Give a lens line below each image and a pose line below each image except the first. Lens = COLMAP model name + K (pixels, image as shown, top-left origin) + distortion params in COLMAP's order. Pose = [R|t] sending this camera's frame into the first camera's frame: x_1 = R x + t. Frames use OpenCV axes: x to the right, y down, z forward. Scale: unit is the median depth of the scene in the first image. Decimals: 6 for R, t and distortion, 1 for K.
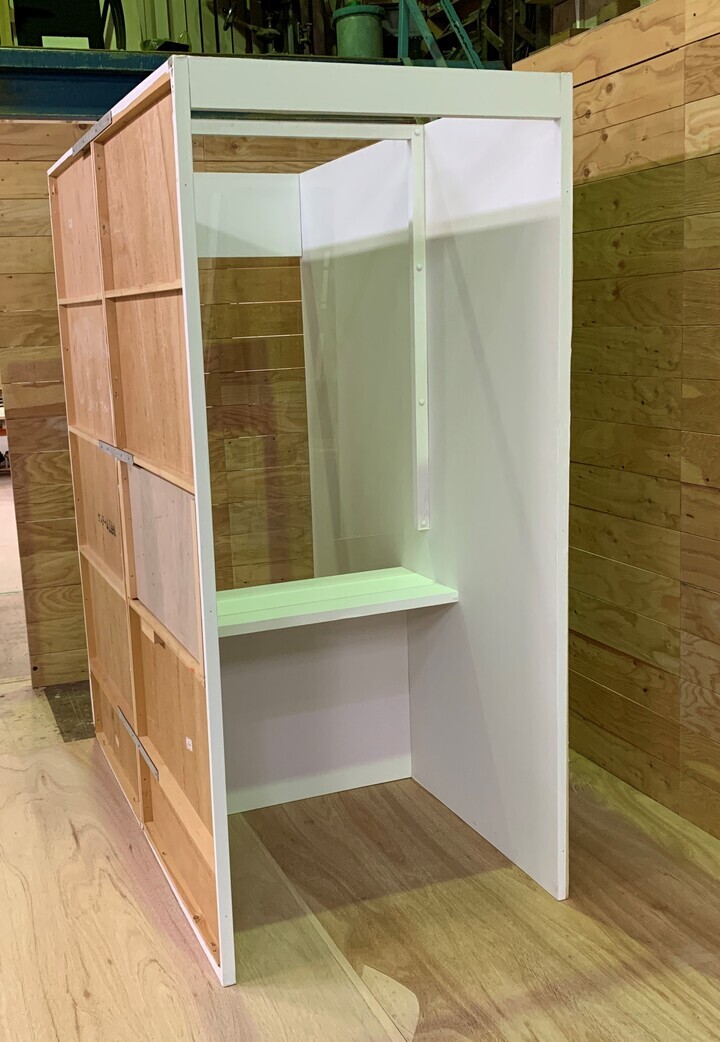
lens RADIAL K [[1209.6, 0, 439.3], [0, 1209.6, 528.2], [0, 0, 1]] dist [0.024345, -0.025524]
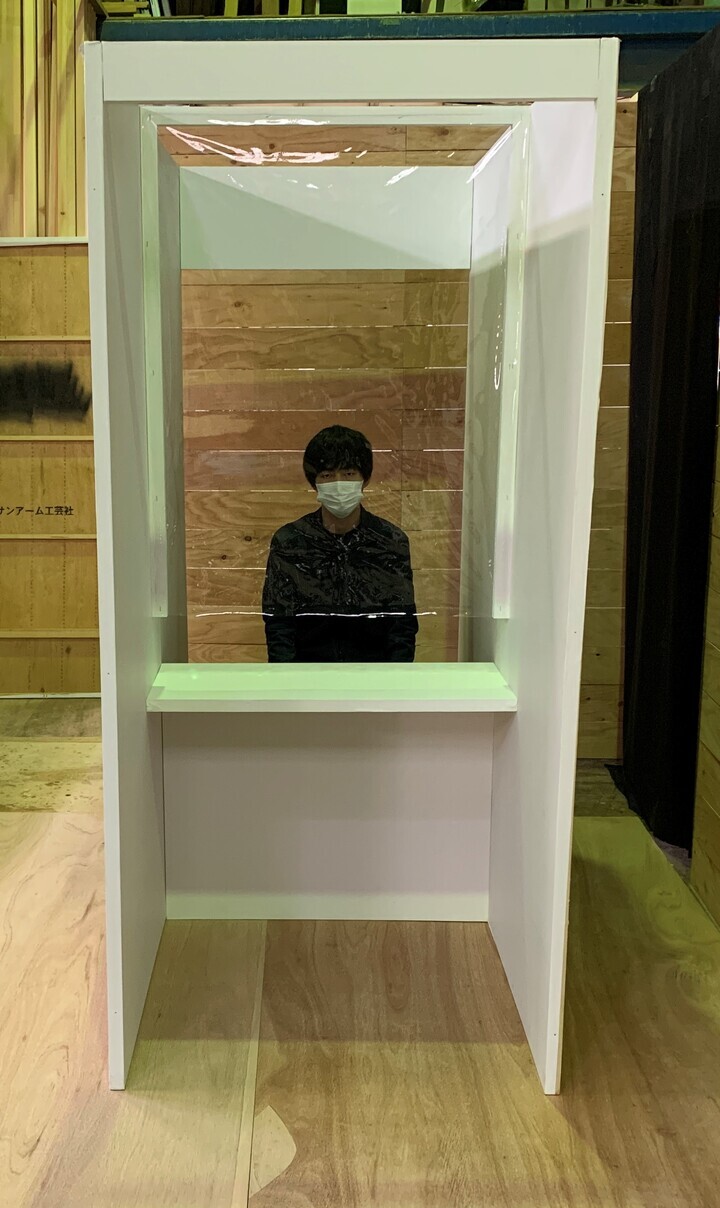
lens RADIAL K [[1495.2, 0, 244.7], [0, 1495.2, 682.4], [0, 0, 1]] dist [0.065362, -0.182618]
pose [[0.906396, 0.124885, -0.403546, 0.254386], [-0.103904, 0.991862, 0.073573, -0.012249], [0.409451, -0.024757, 0.911996, 0.021557]]
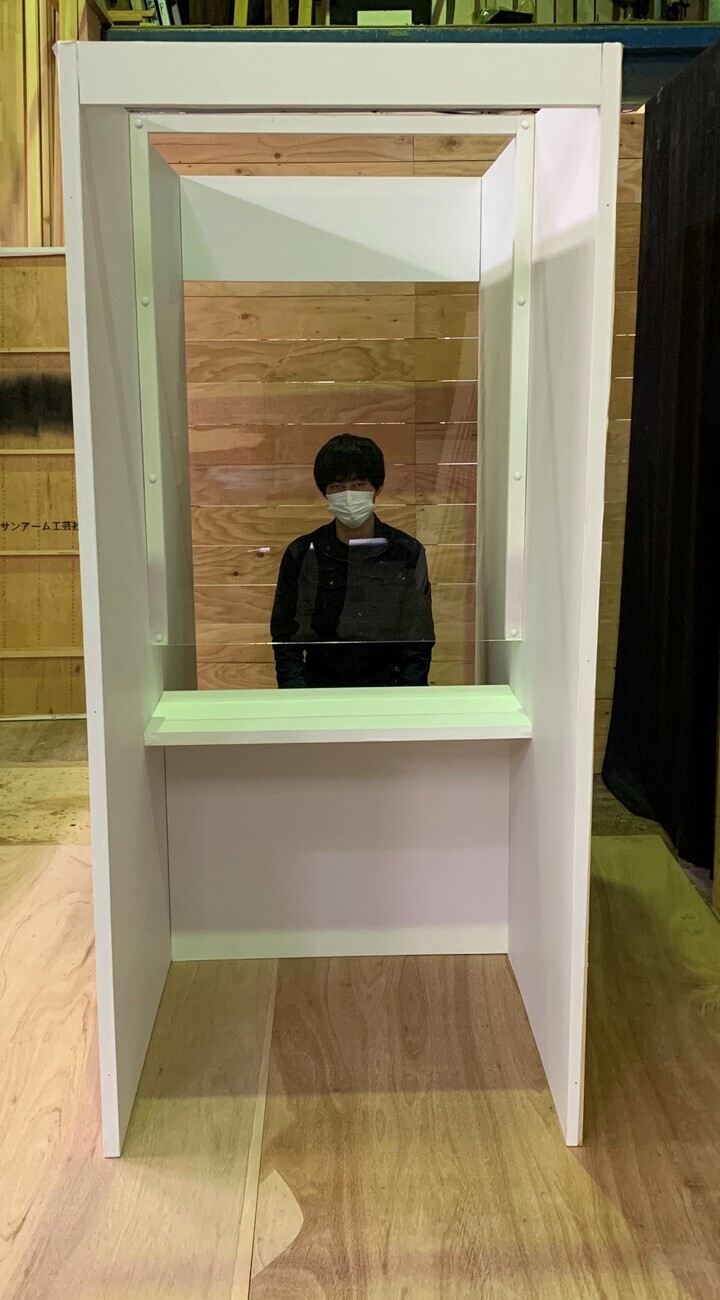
lens RADIAL K [[1493.5, 0, 360.0], [0, 1493.5, 650.0], [0, 0, 1]] dist [0.028700, -0.055789]
pose [[0.930310, 0.102850, -0.352058, 0.246531], [-0.093823, 0.994675, 0.042657, -0.025742], [0.354570, -0.006653, 0.935006, 0.072636]]
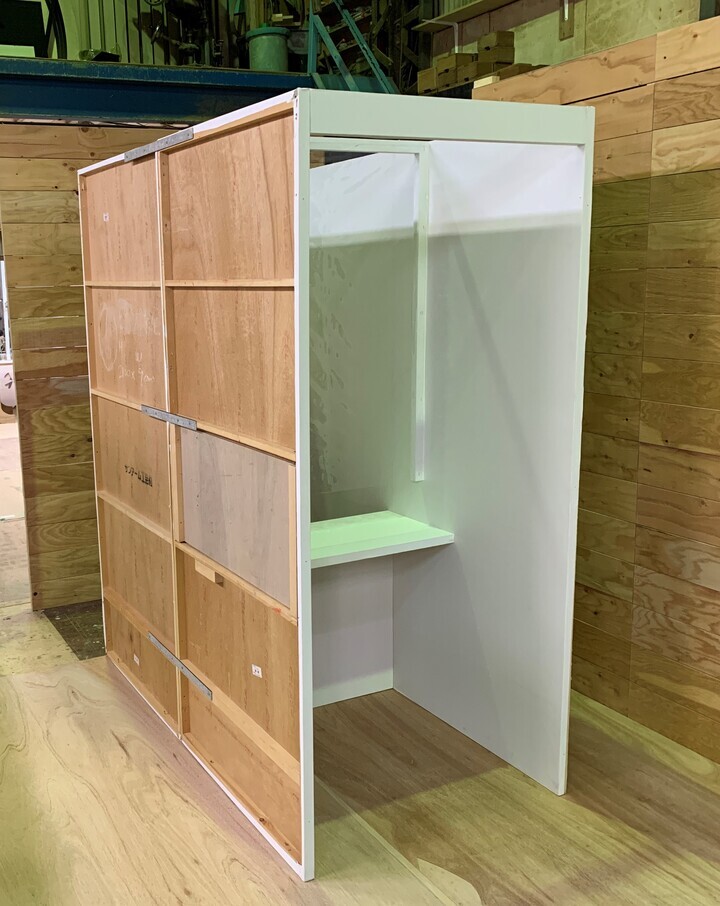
lens RADIAL K [[1007.1, 0, 360.0], [0, 1007.1, 453.0], [0, 0, 1]] dist [0.013653, -0.000416]
pose [[0.997192, -0.000883, 0.074878, -0.152968], [0.001225, 0.999989, -0.004519, -0.023101], [-0.074873, 0.004598, 0.997182, 0.021000]]
